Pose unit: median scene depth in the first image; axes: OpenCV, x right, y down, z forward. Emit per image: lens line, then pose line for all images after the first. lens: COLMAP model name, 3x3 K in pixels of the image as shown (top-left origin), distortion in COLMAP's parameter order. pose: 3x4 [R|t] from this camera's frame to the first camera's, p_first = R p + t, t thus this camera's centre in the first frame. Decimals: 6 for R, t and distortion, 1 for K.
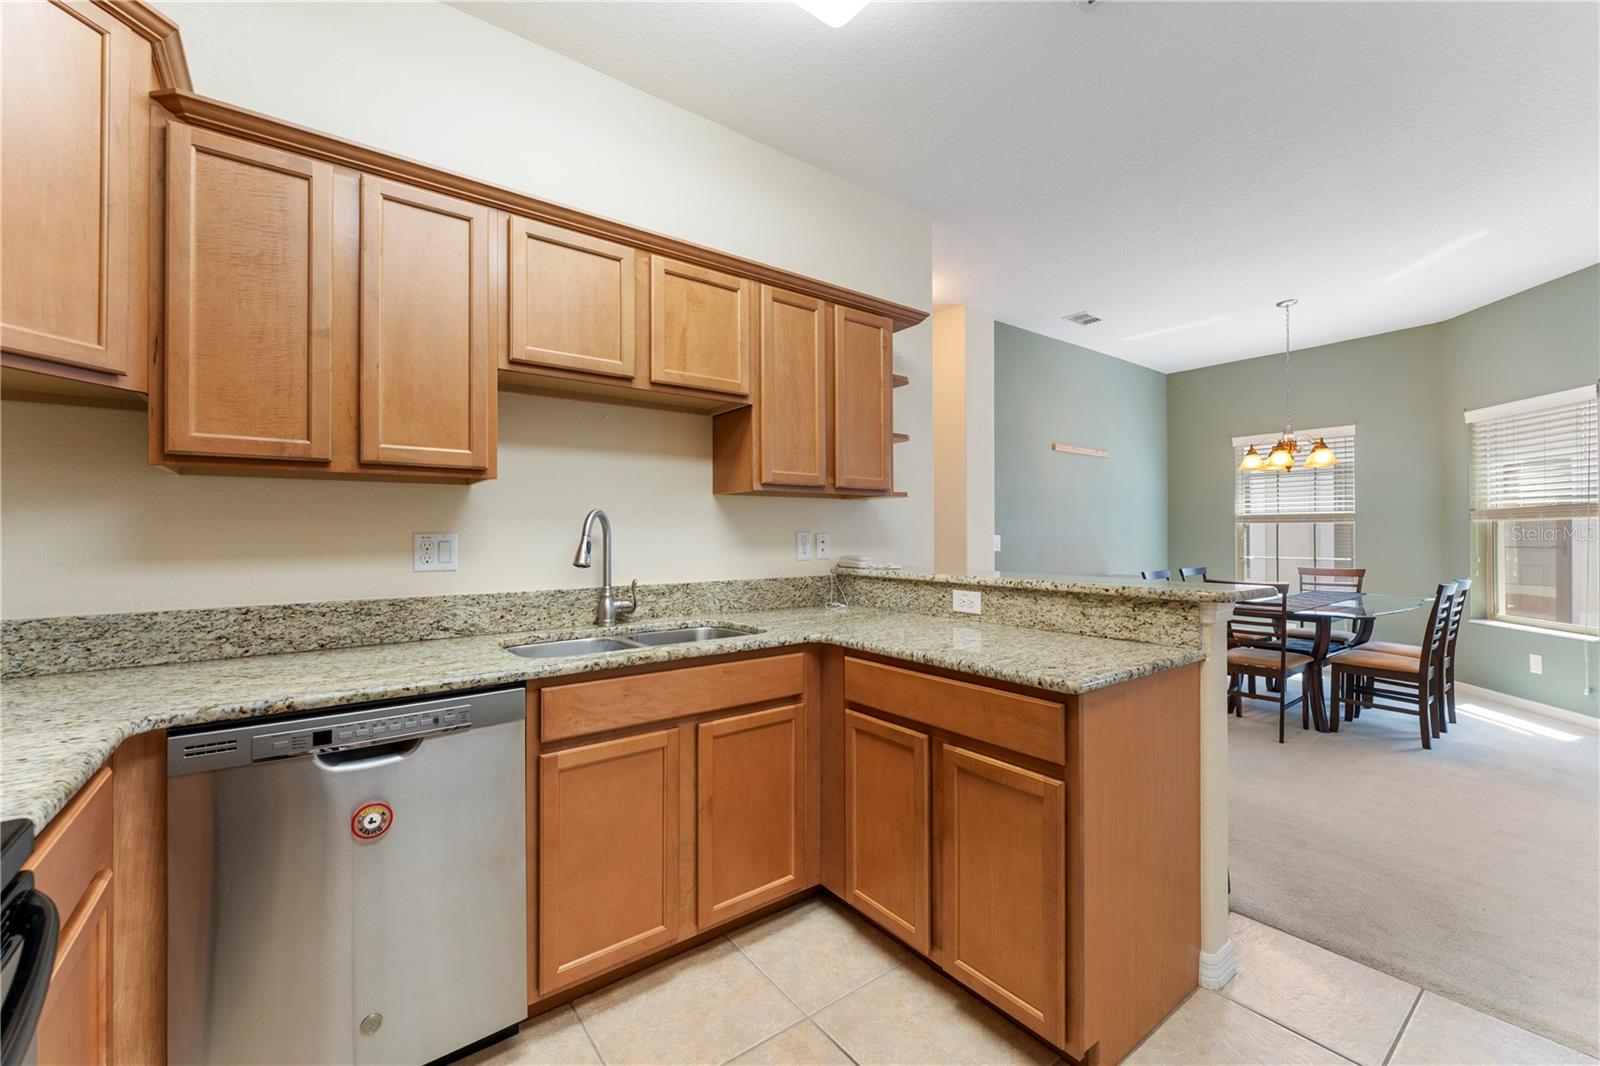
lens RADIAL K [[644.2, 0, 806.0], [0, 644.2, 530.4], [0, 0, 1]] dist [-0.000044, -0.001188]
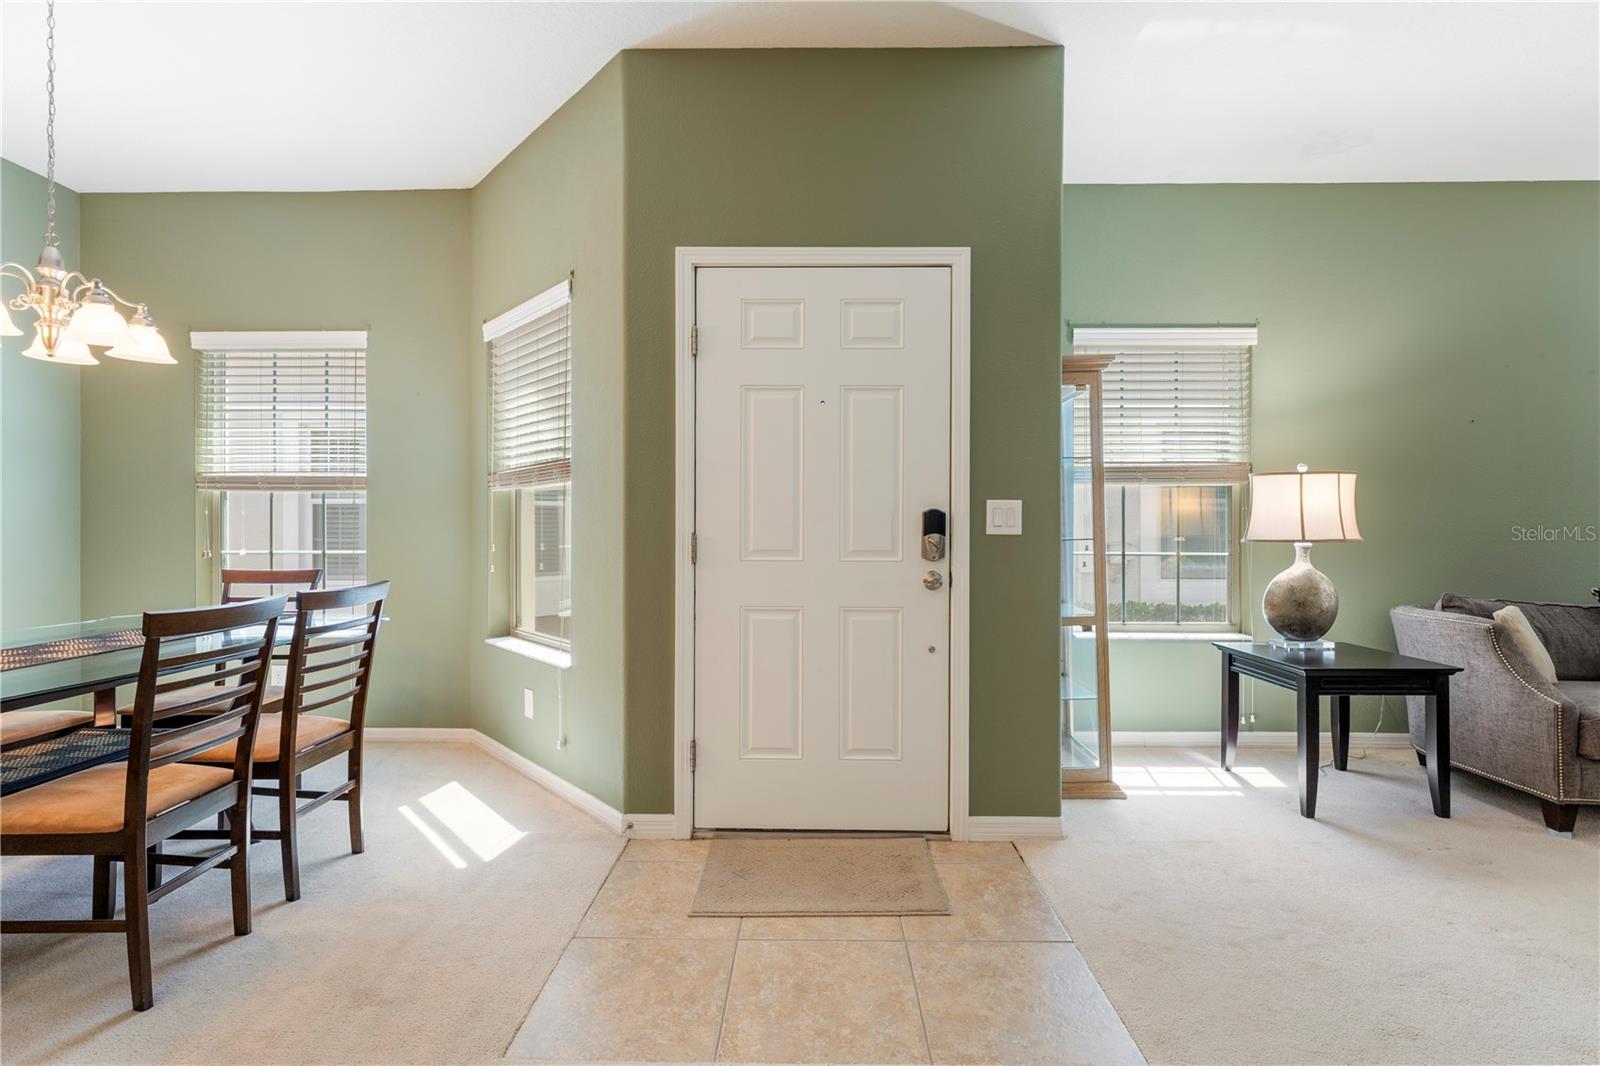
lens RADIAL K [[717.7, 0, 803.1], [0, 717.7, 526.8], [0, 0, 1]] dist [-0.001303, -0.000197]
pose [[0.615064, 0.000505, 0.788477, 0.850590], [-0.007322, 0.999960, 0.005071, 0.022711], [-0.788443, -0.008892, 0.615043, 0.376783]]
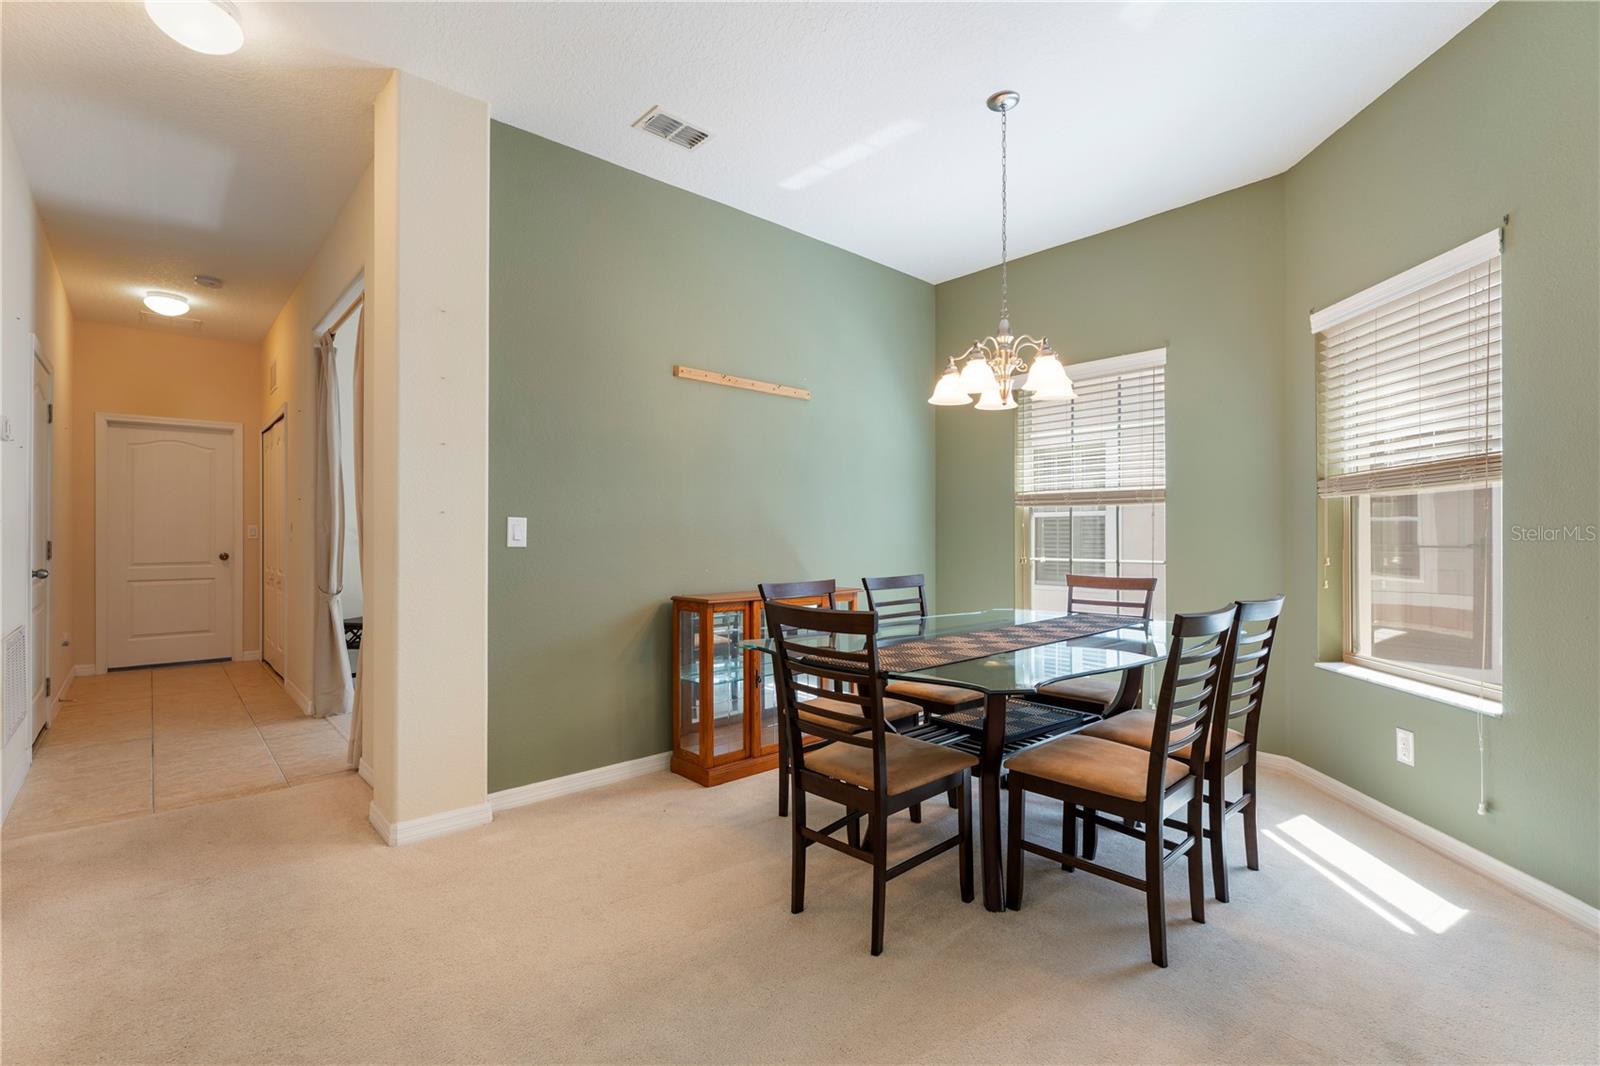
lens RADIAL K [[717.7, 0, 799.7], [0, 717.7, 531.7], [0, 0, 1]] dist [-0.001303, -0.000197]
pose [[0.996007, 0.002663, 0.089238, 0.646897], [-0.002785, 0.999995, 0.001240, 0.023858], [-0.089235, -0.001484, 0.996010, 0.495905]]
